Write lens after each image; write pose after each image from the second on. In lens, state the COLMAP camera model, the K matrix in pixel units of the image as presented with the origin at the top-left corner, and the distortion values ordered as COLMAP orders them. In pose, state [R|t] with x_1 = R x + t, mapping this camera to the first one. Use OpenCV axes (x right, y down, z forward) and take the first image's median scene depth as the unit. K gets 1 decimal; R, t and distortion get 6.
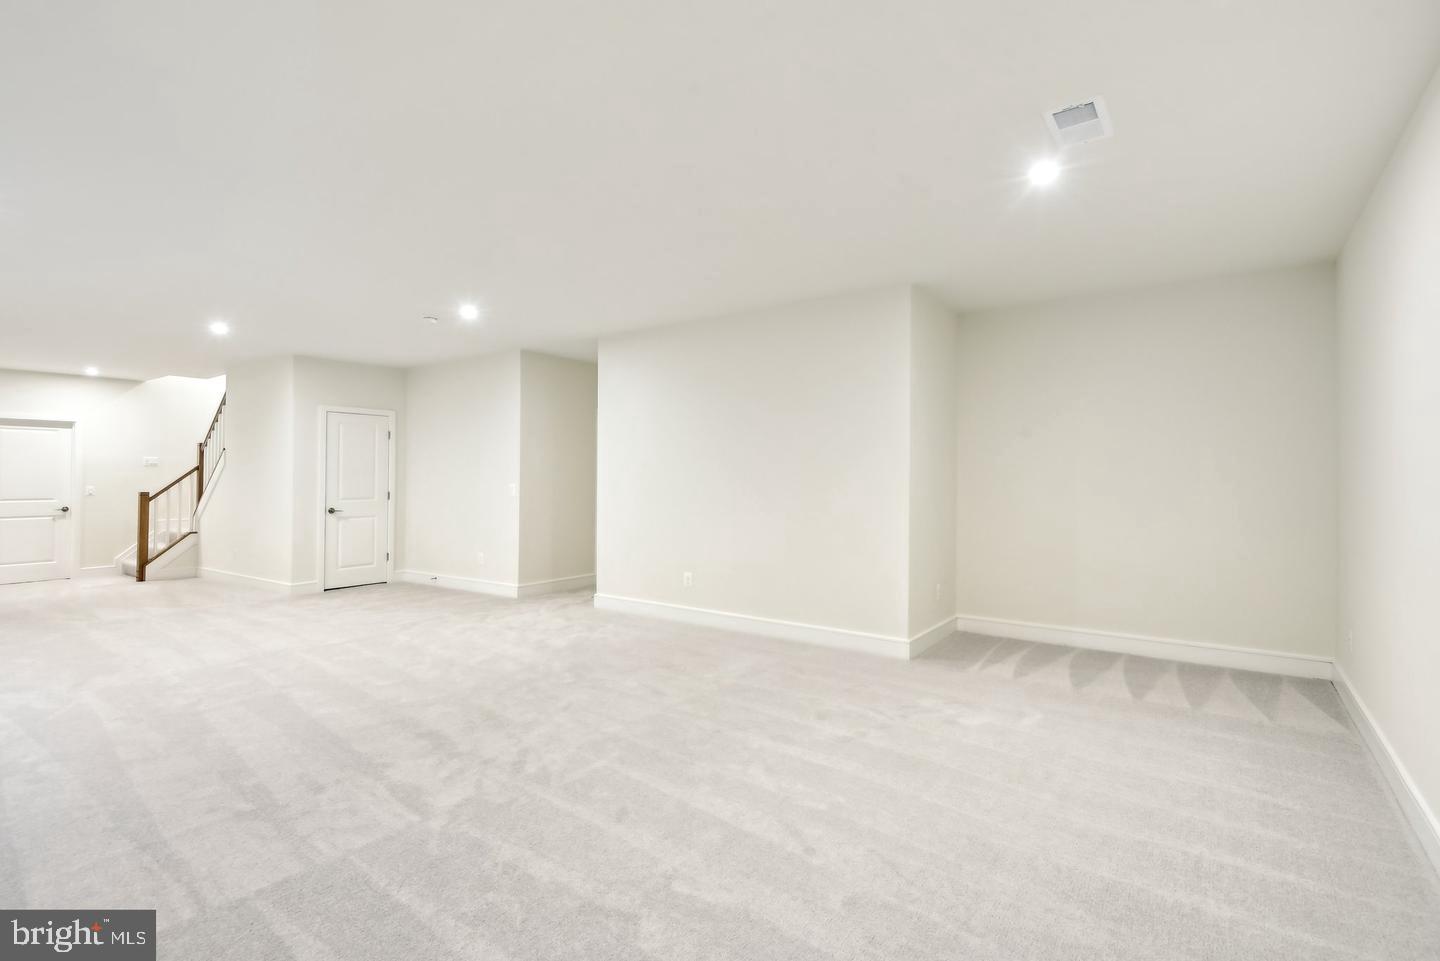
lens RADIAL K [[675.9, 0, 720.0], [0, 675.9, 480.5], [0, 0, 1]] dist [0.028366, -0.000661]
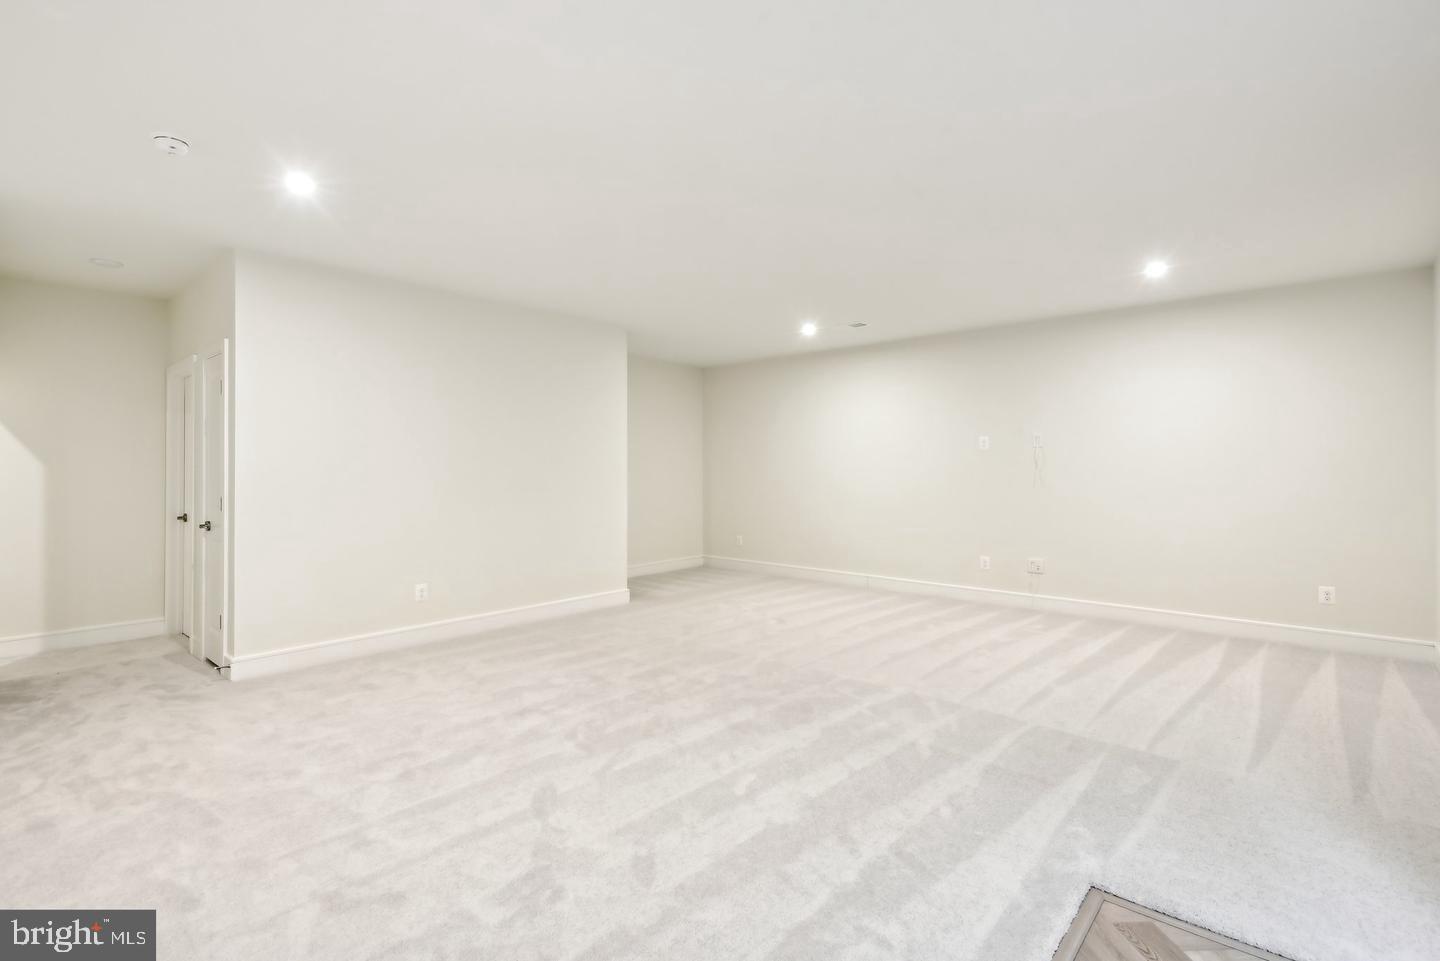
lens RADIAL K [[675.9, 0, 720.0], [0, 675.9, 480.5], [0, 0, 1]] dist [0.028366, -0.000661]
pose [[0.111990, -0.019921, 0.993510, -0.576647], [0.005453, 0.999796, 0.019433, -0.006533], [-0.993694, 0.003241, 0.112076, 0.359987]]
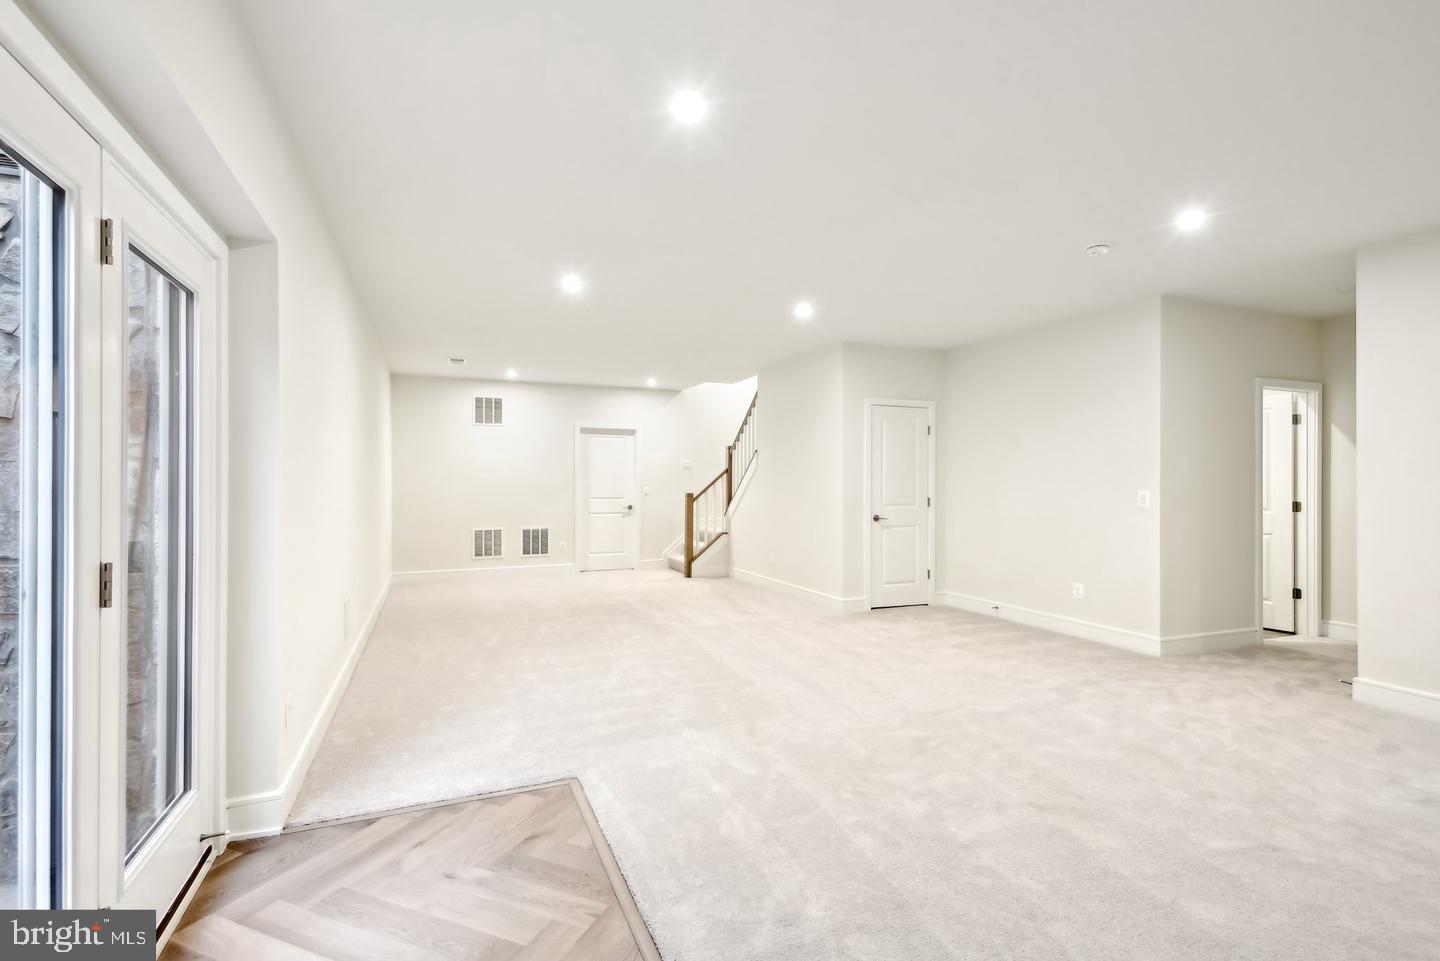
lens RADIAL K [[675.9, 0, 720.0], [0, 675.9, 480.5], [0, 0, 1]] dist [0.028366, -0.000661]
pose [[0.854636, 0.005328, -0.519199, -0.260058], [-0.007381, 0.999971, -0.001887, -0.001076], [0.519174, 0.005445, 0.854651, 0.137377]]
